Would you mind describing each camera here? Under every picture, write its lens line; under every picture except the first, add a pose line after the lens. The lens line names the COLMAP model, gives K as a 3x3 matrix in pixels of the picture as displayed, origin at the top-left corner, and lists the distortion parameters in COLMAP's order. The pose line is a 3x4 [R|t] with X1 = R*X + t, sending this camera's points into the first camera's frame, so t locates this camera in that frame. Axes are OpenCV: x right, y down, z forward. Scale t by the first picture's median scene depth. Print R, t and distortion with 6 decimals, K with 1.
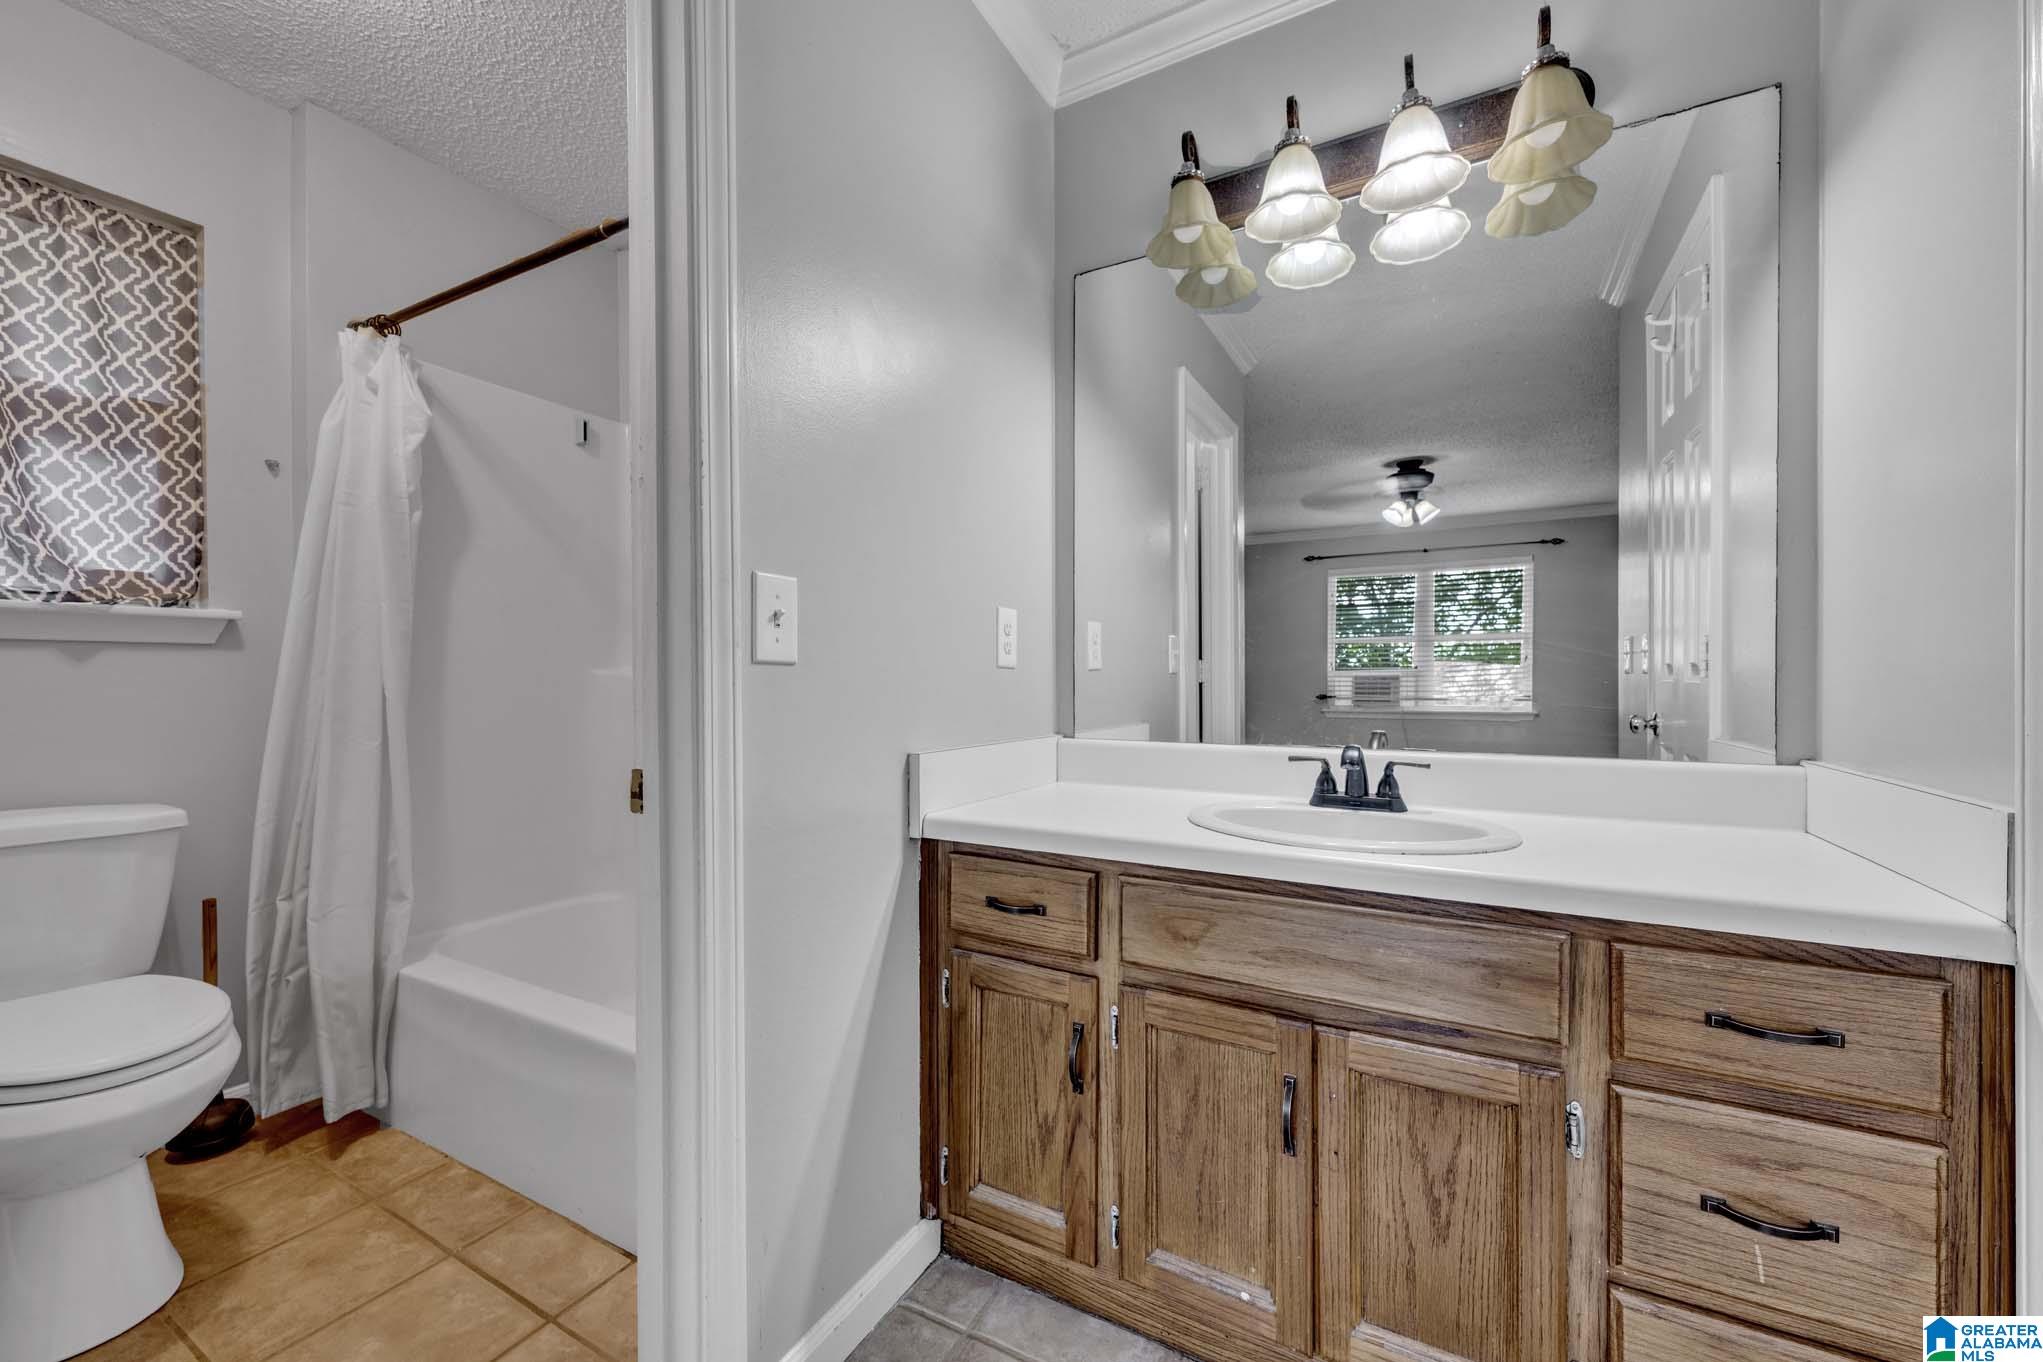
lens RADIAL K [[800.9, 0, 1022.3], [0, 800.9, 678.1], [0, 0, 1]] dist [0.001239, 0.000553]
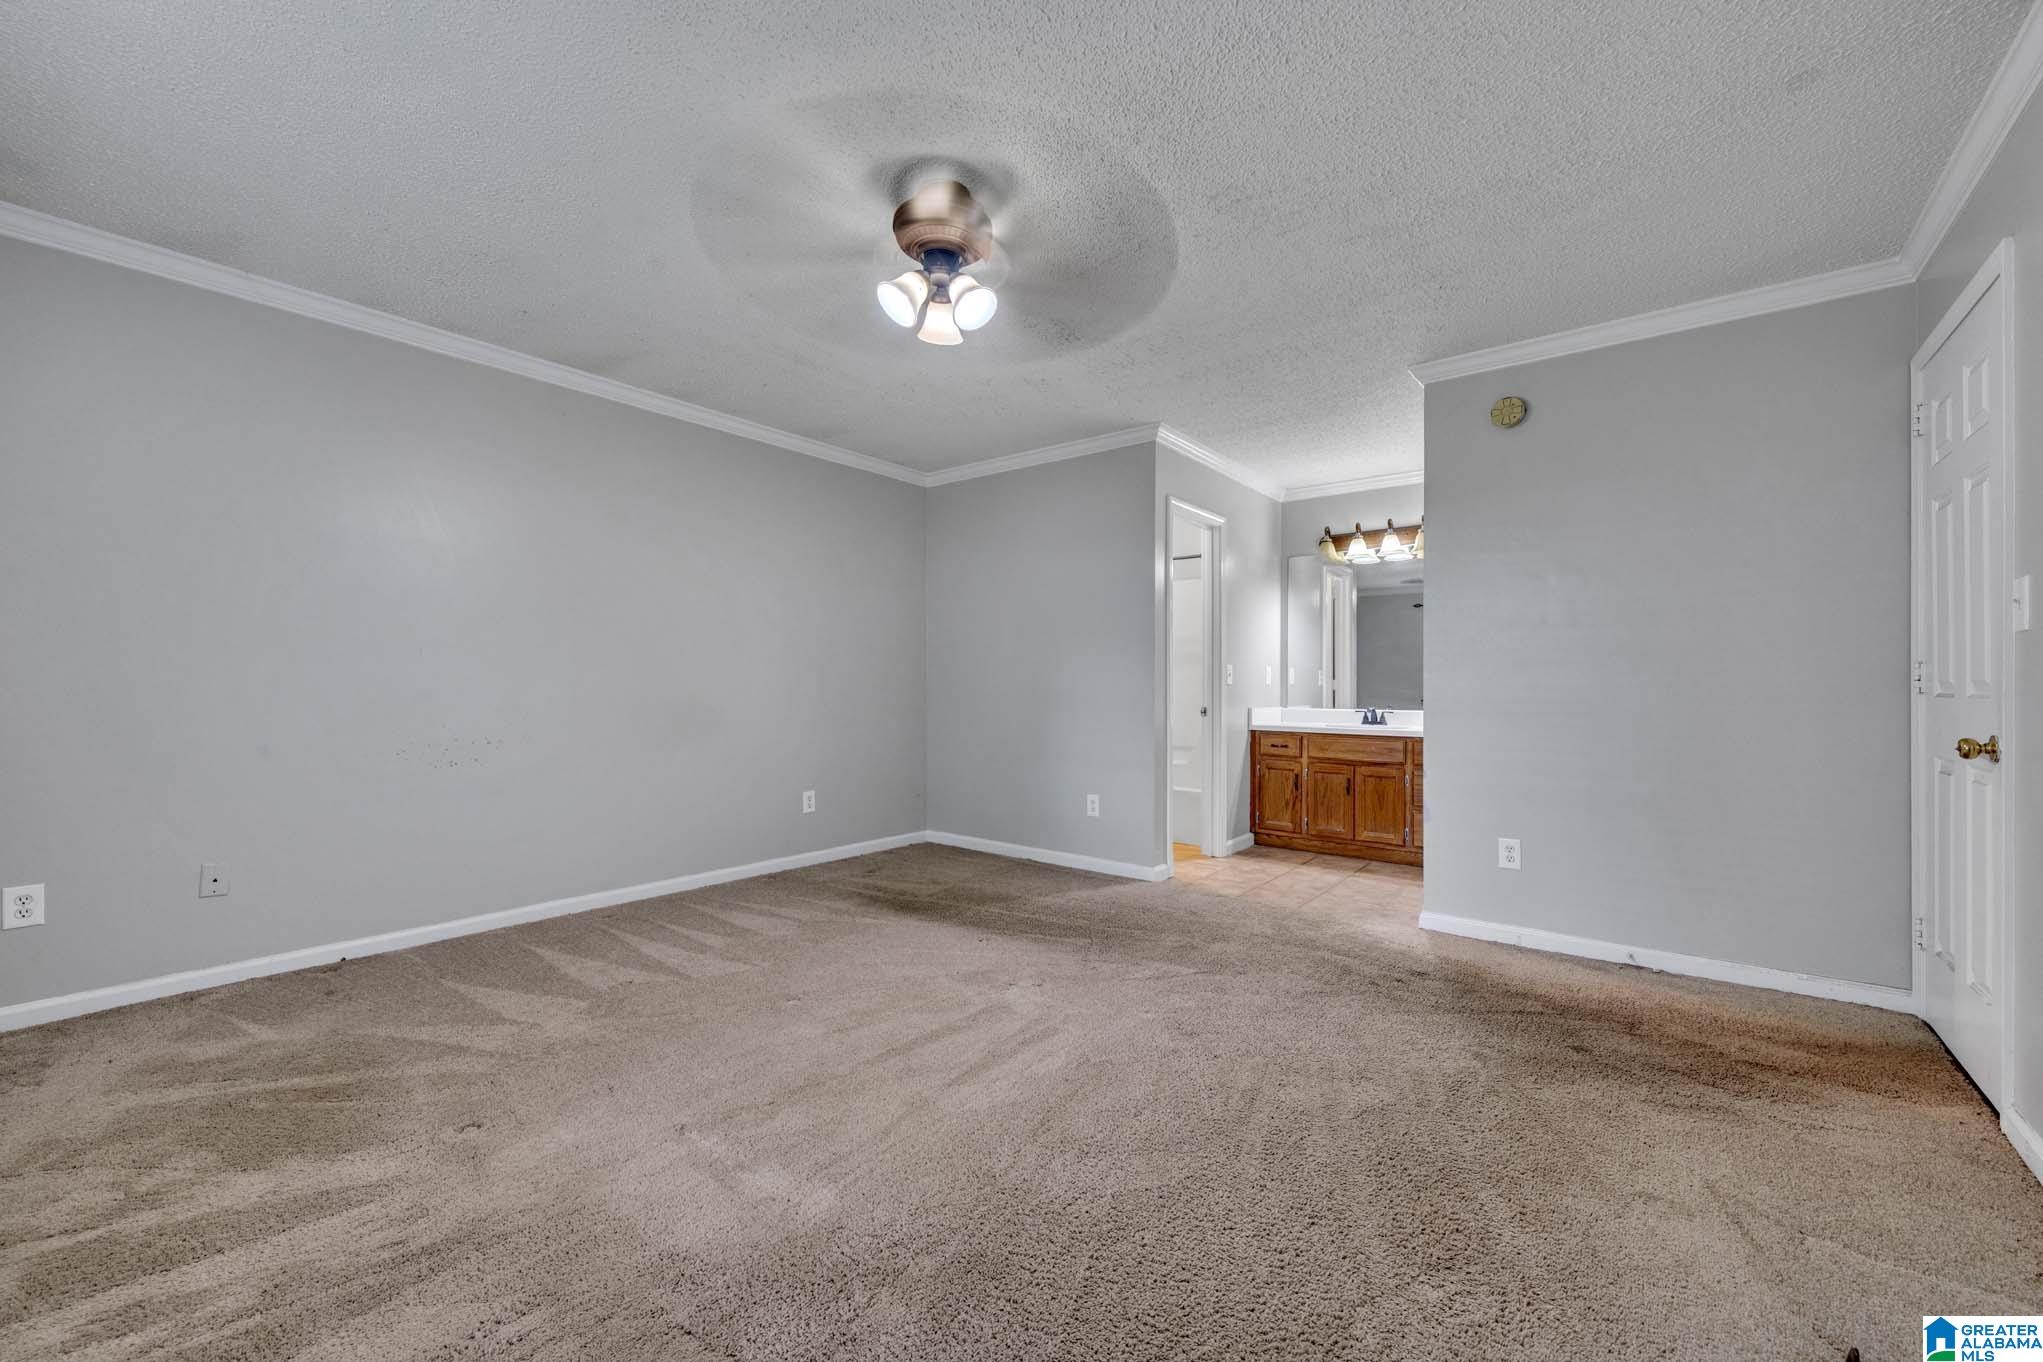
lens RADIAL K [[800.9, 0, 1016.6], [0, 800.9, 675.7], [0, 0, 1]] dist [0.001239, 0.000553]
pose [[0.984911, 0.005221, -0.172981, -0.579960], [-0.006979, 0.999930, -0.009558, -0.014773], [0.172919, 0.010622, 0.984879, -3.000408]]
